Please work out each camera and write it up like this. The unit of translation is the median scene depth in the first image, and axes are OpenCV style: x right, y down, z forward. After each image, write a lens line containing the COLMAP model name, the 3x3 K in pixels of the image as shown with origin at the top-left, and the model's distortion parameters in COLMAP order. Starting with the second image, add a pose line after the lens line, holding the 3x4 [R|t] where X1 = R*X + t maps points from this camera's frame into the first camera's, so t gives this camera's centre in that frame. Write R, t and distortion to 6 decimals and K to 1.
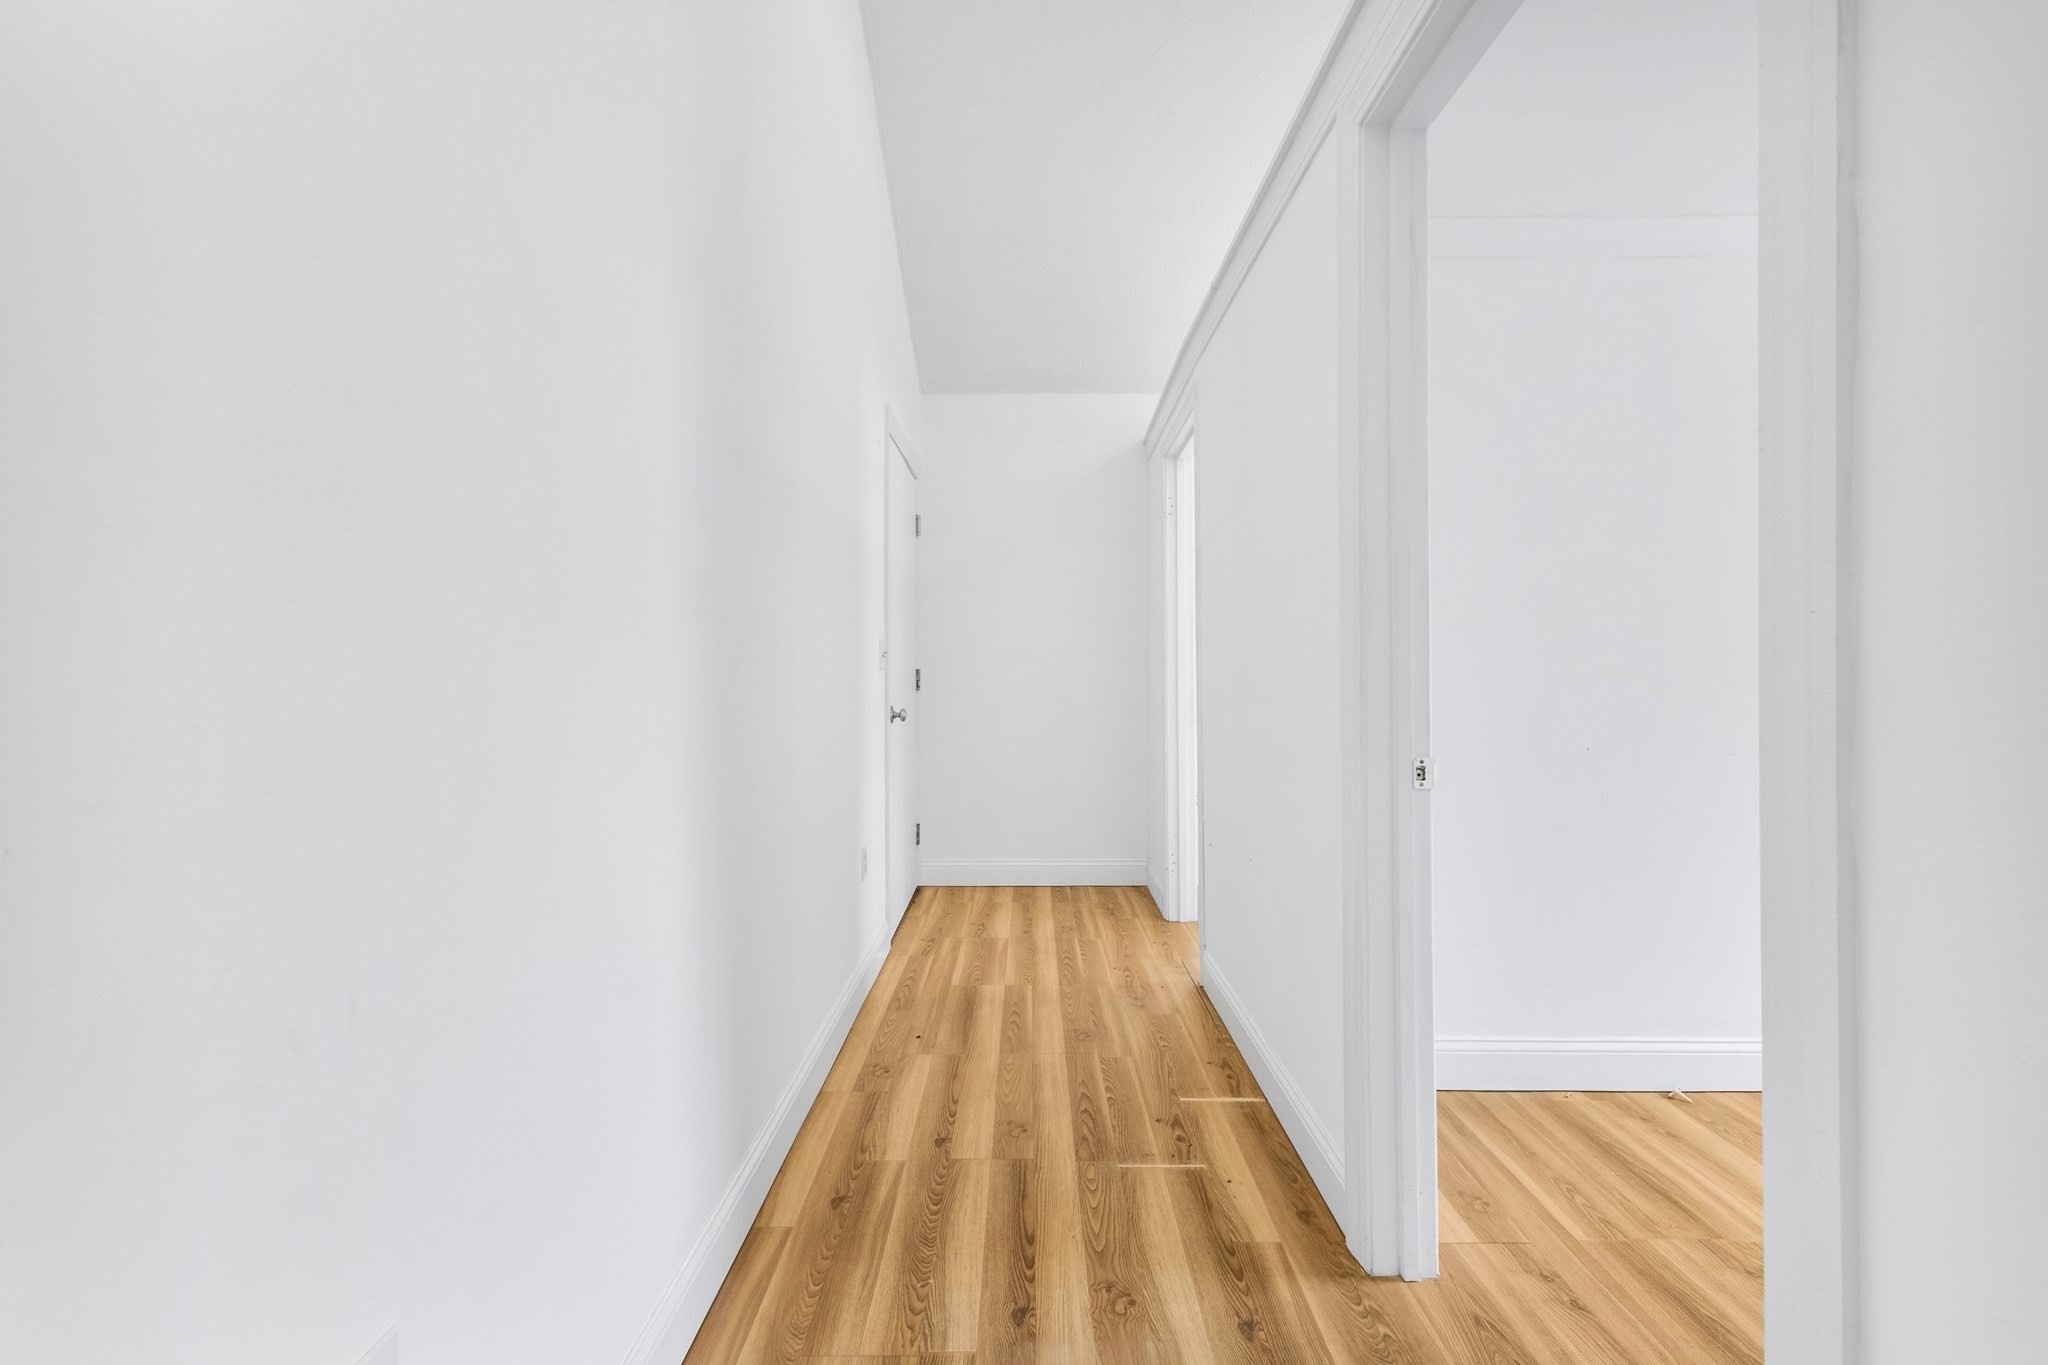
lens RADIAL K [[962.9, 0, 1029.1], [0, 962.9, 685.0], [0, 0, 1]] dist [0.005003, 0.000191]
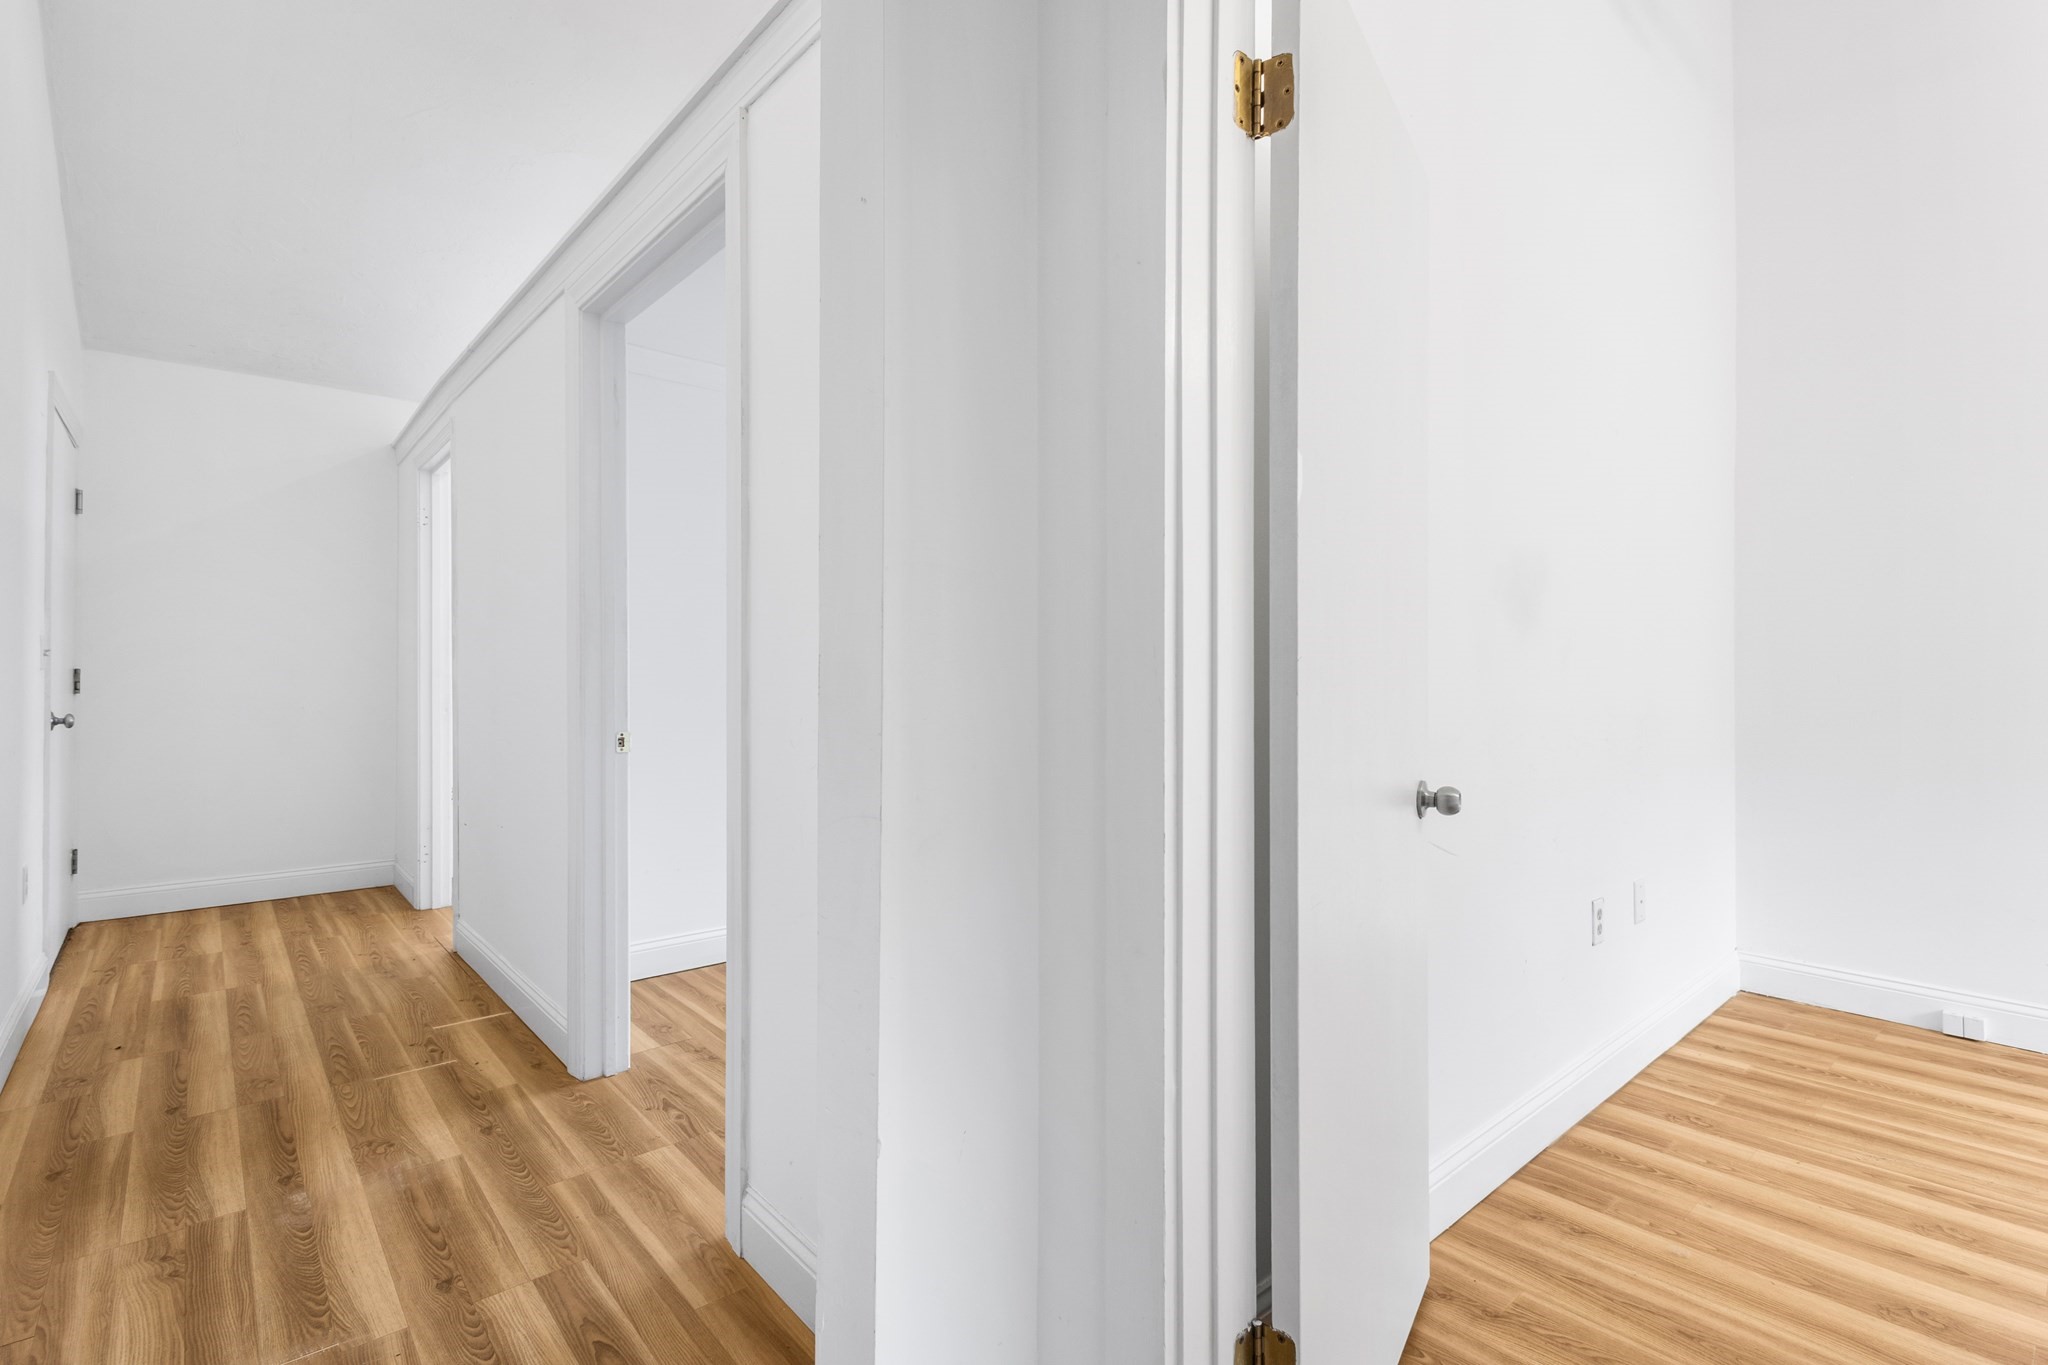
lens RADIAL K [[964.1, 0, 1025.4], [0, 964.1, 667.4], [0, 0, 1]] dist [0.022407, -0.007299]
pose [[0.761778, 0.008028, 0.647788, -0.064172], [0.004093, 0.999844, -0.017203, 0.001383], [-0.647825, 0.015756, 0.761626, -0.374717]]
